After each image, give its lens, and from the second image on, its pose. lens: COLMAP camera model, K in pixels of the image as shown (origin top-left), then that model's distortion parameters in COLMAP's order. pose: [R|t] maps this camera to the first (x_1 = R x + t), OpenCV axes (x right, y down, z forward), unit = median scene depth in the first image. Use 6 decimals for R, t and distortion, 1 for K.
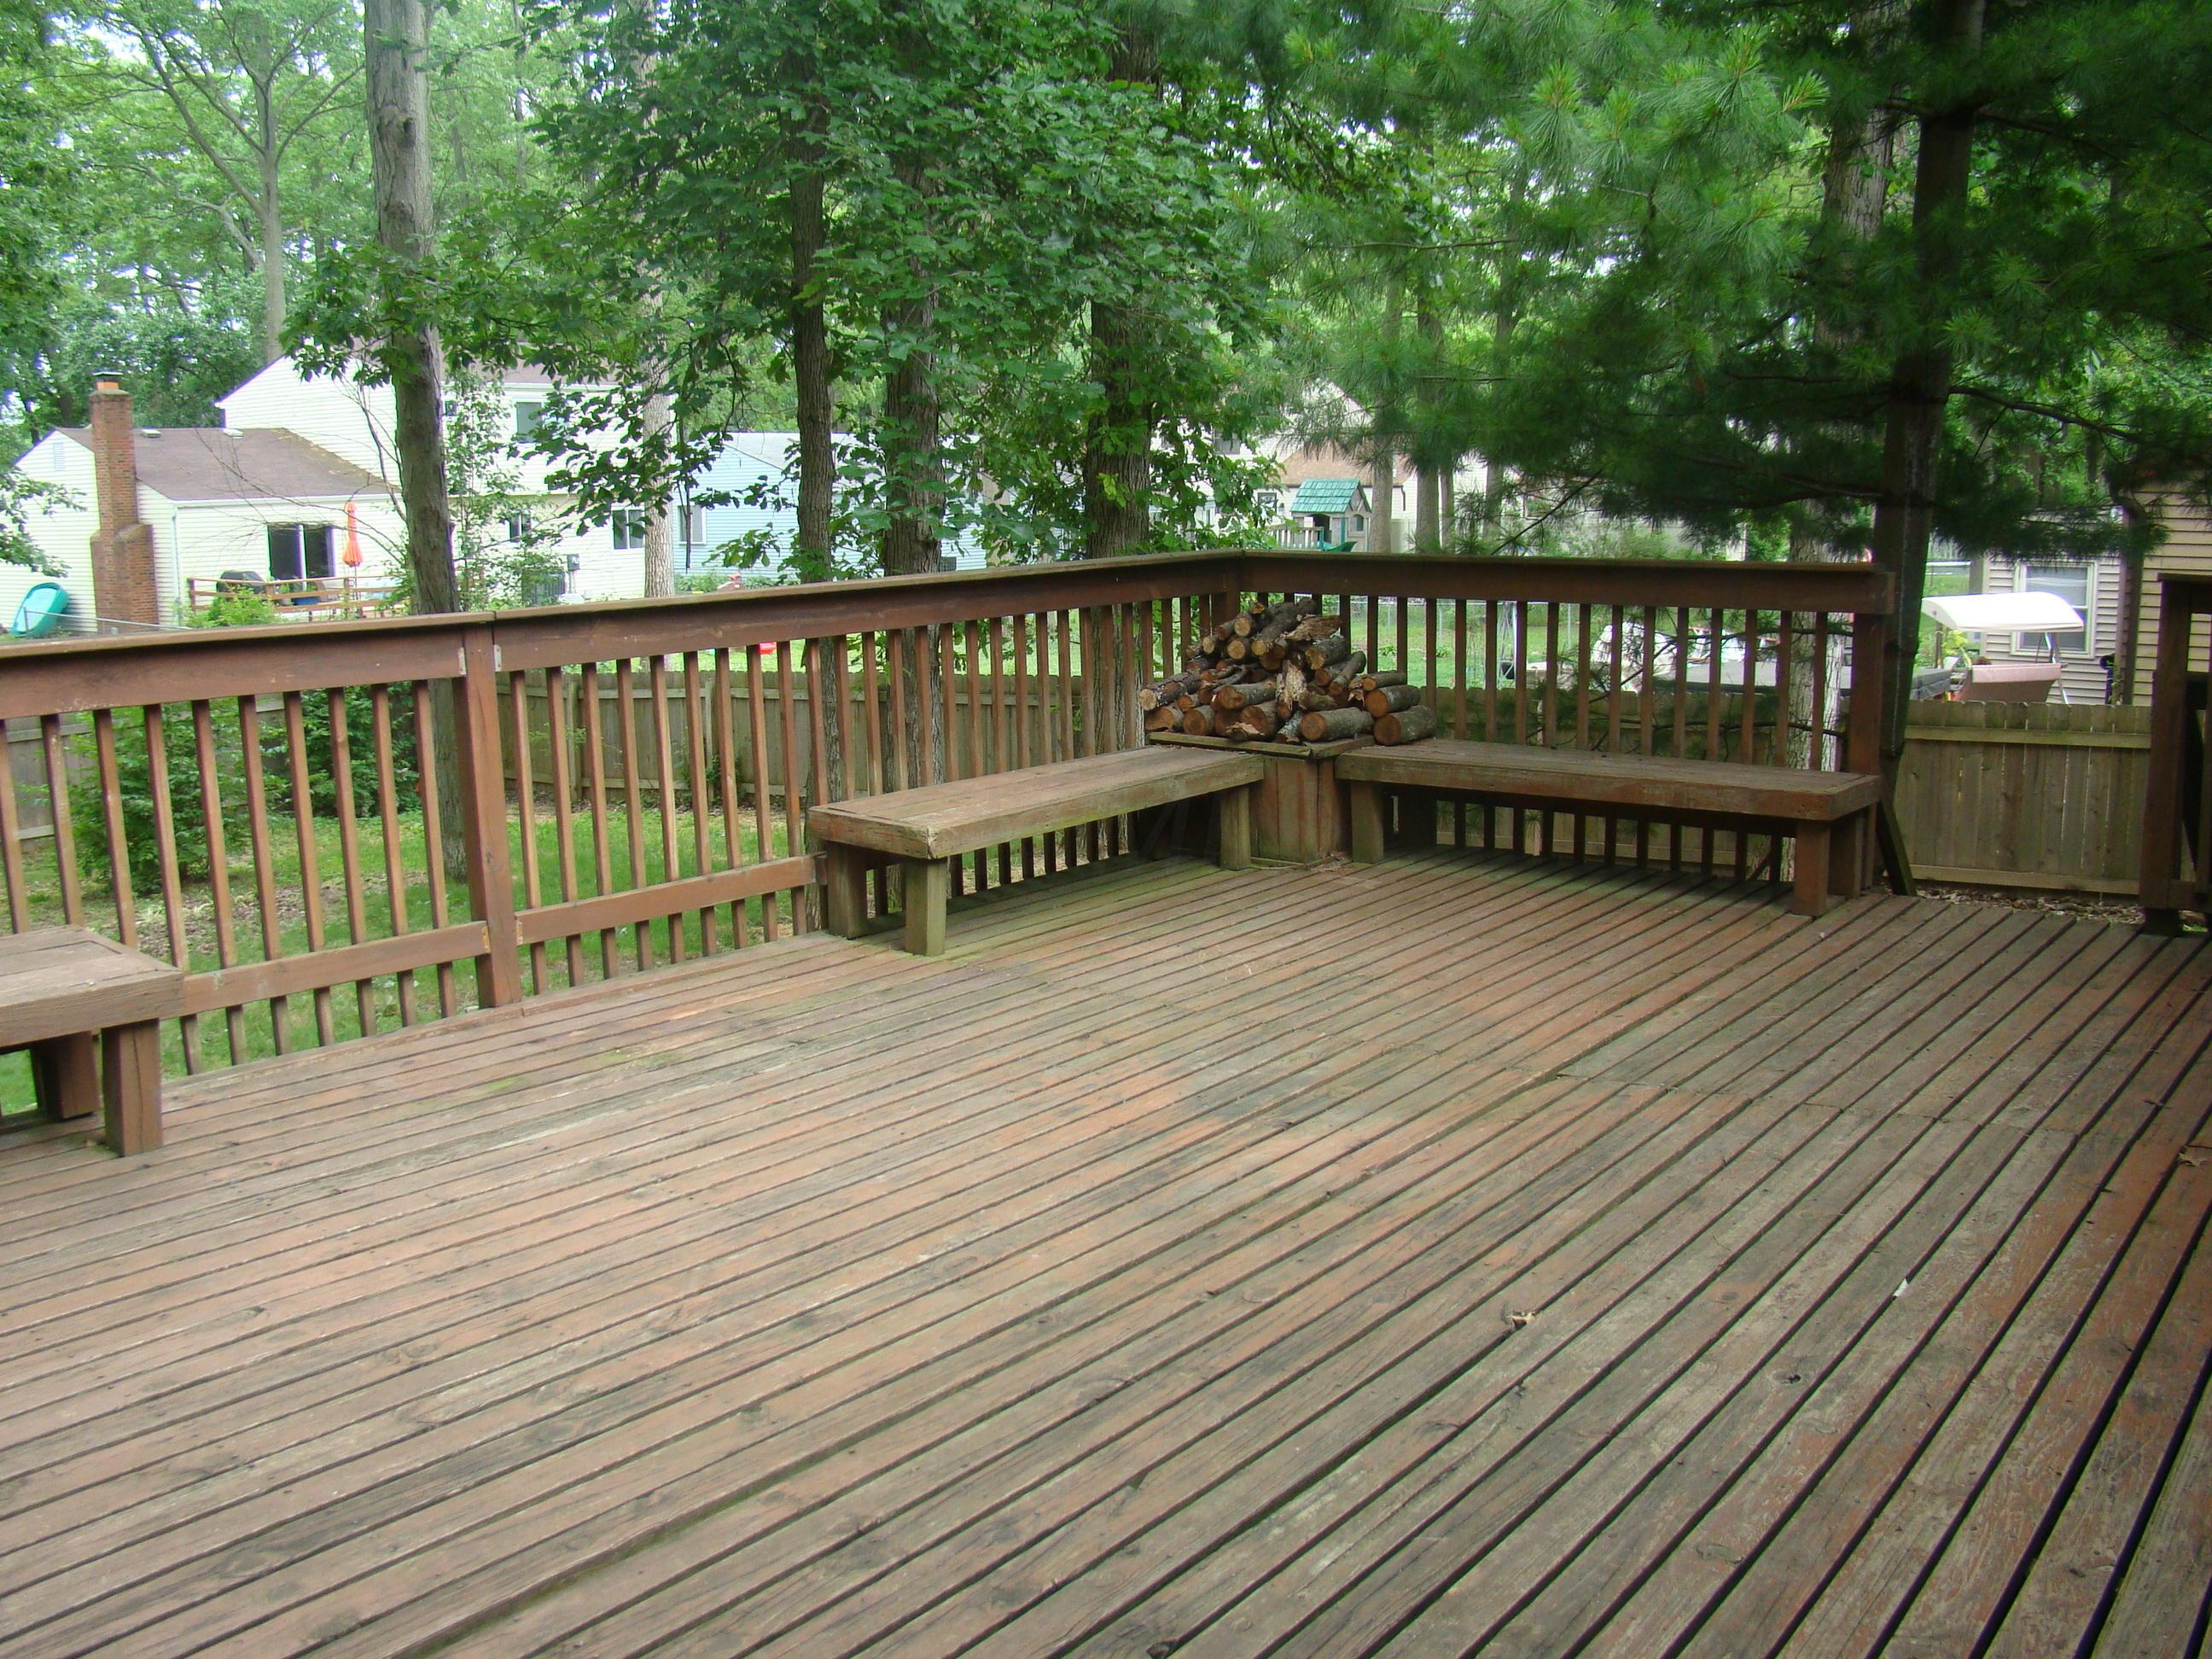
lens RADIAL K [[2003.6, 0, 1106.0], [0, 2003.6, 829.5], [0, 0, 1]] dist [-0.197082, 0.159051]
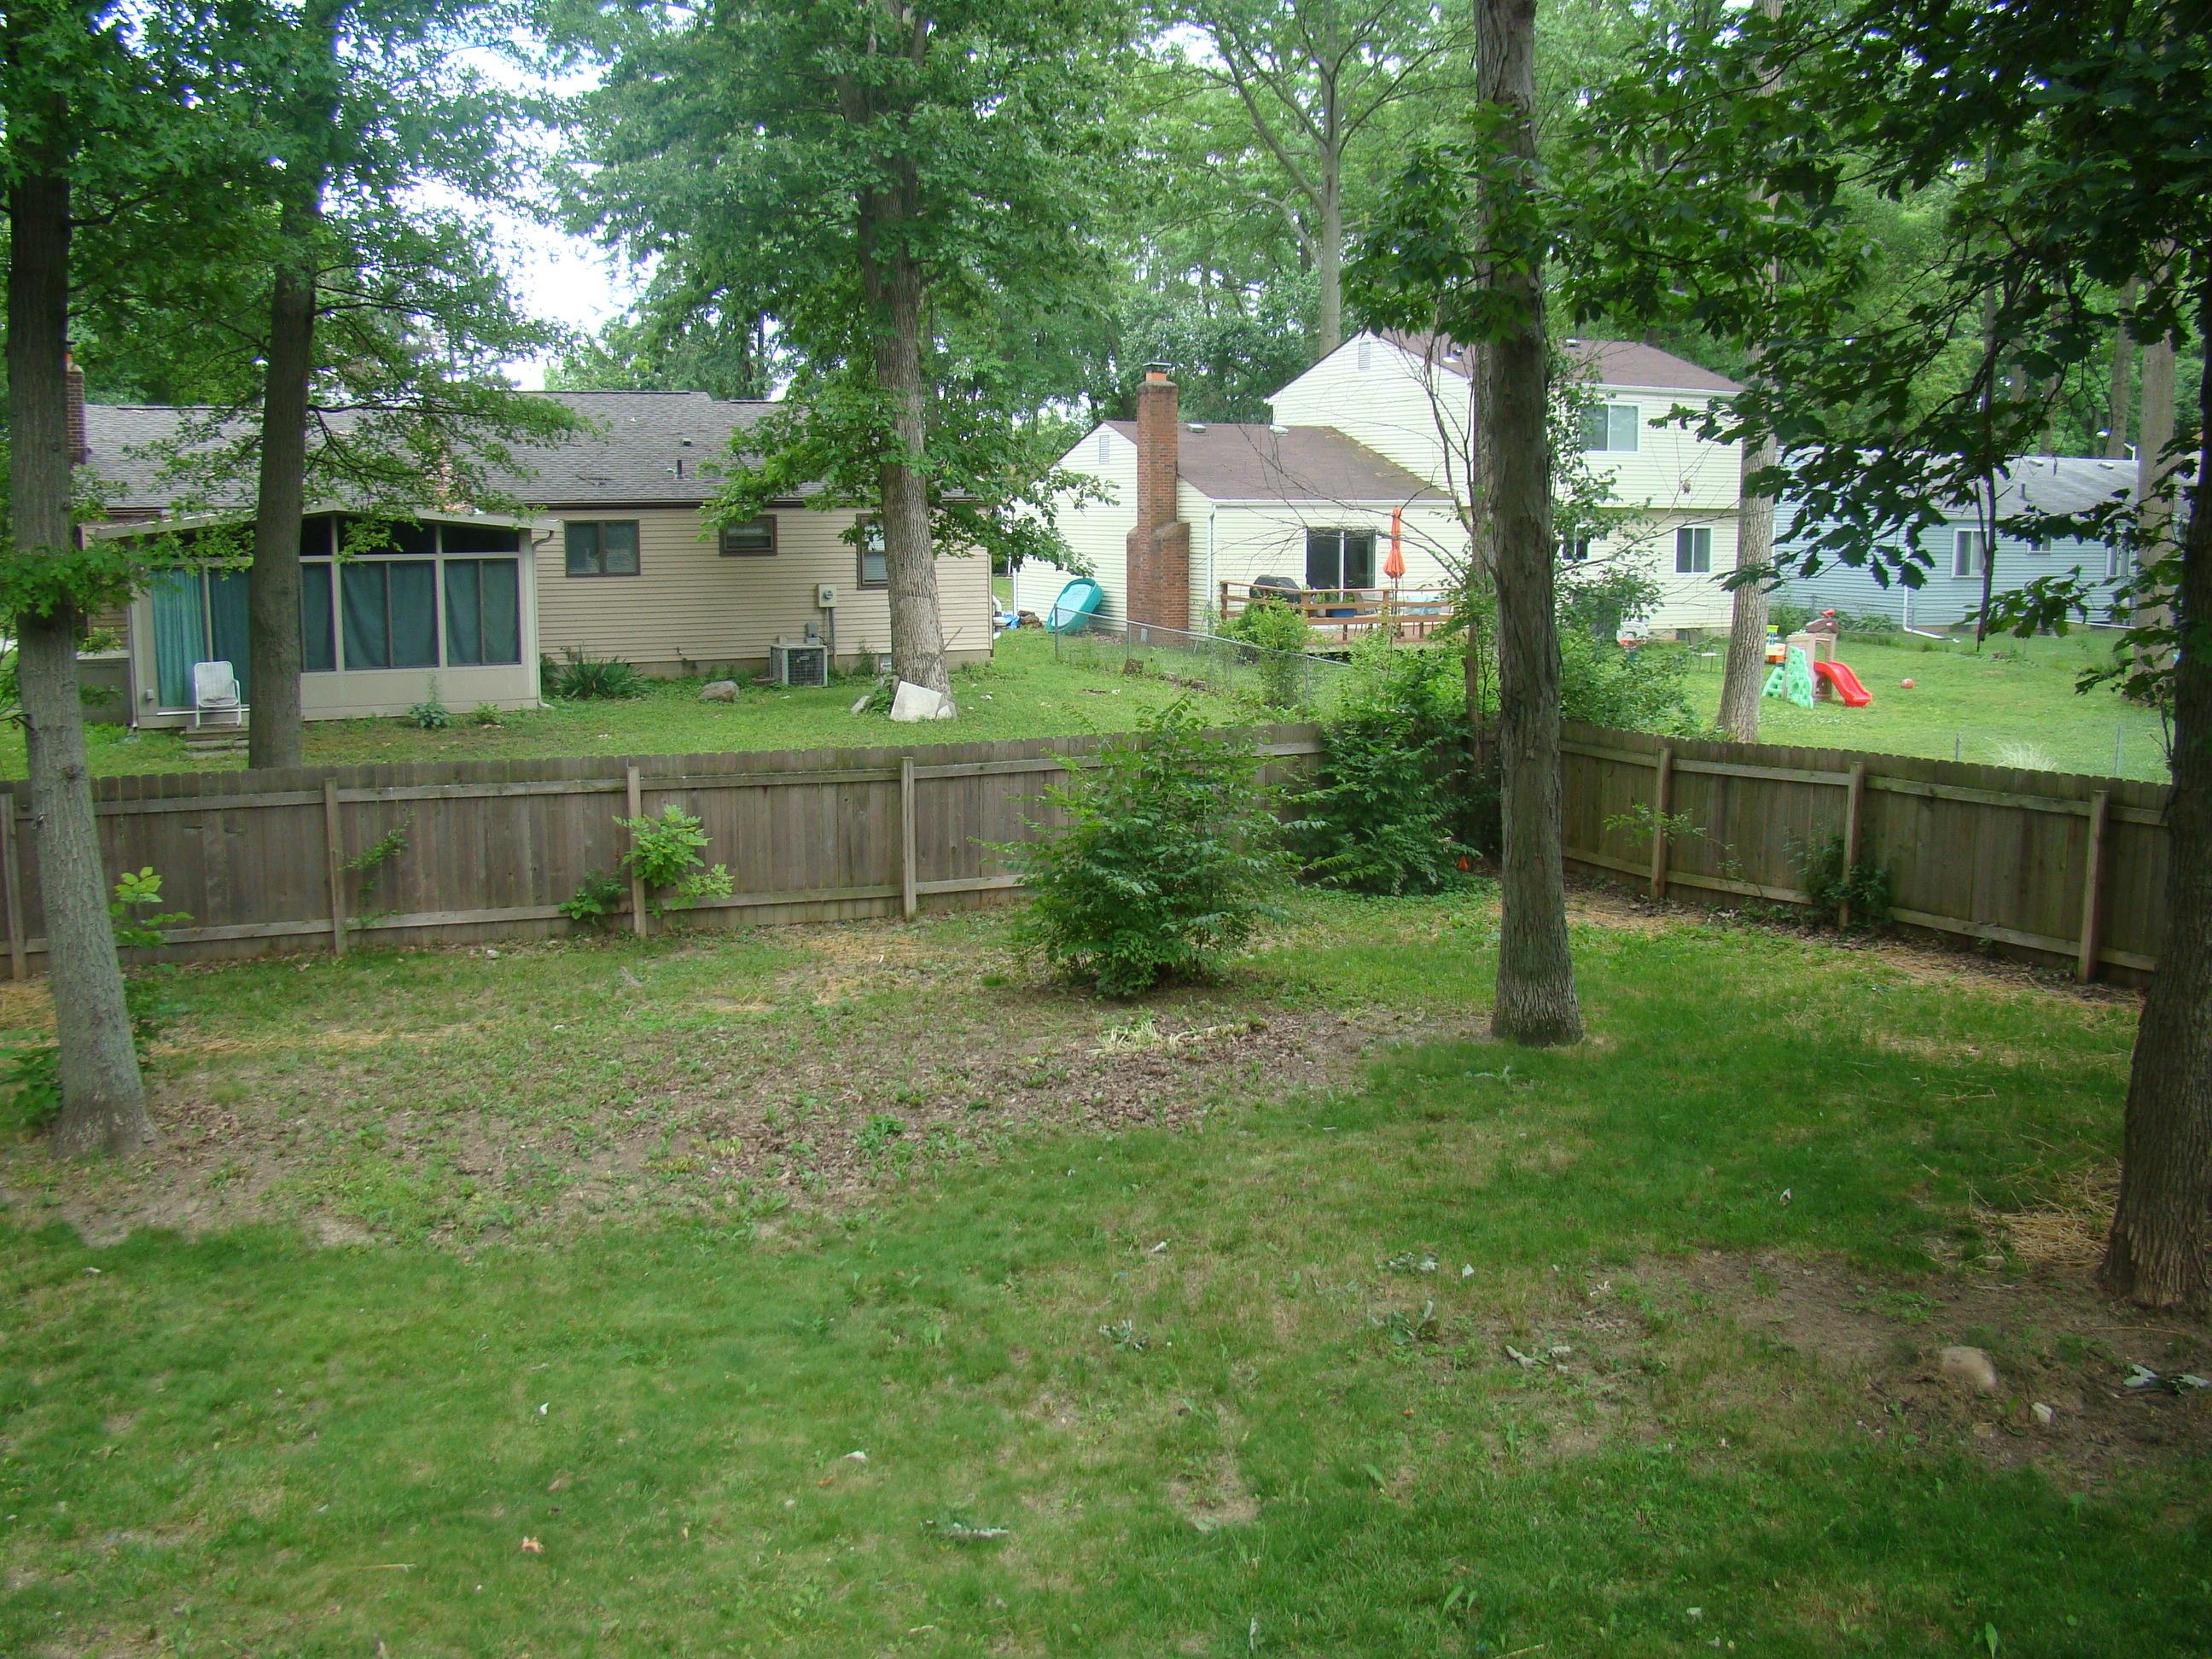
lens RADIAL K [[2003.6, 0, 1106.0], [0, 2003.6, 829.5], [0, 0, 1]] dist [-0.197082, 0.159051]
pose [[0.875275, 0.089729, -0.475229, -0.052158], [-0.093811, 0.995474, 0.015176, -0.019495], [0.474440, 0.031299, 0.879731, 0.120045]]
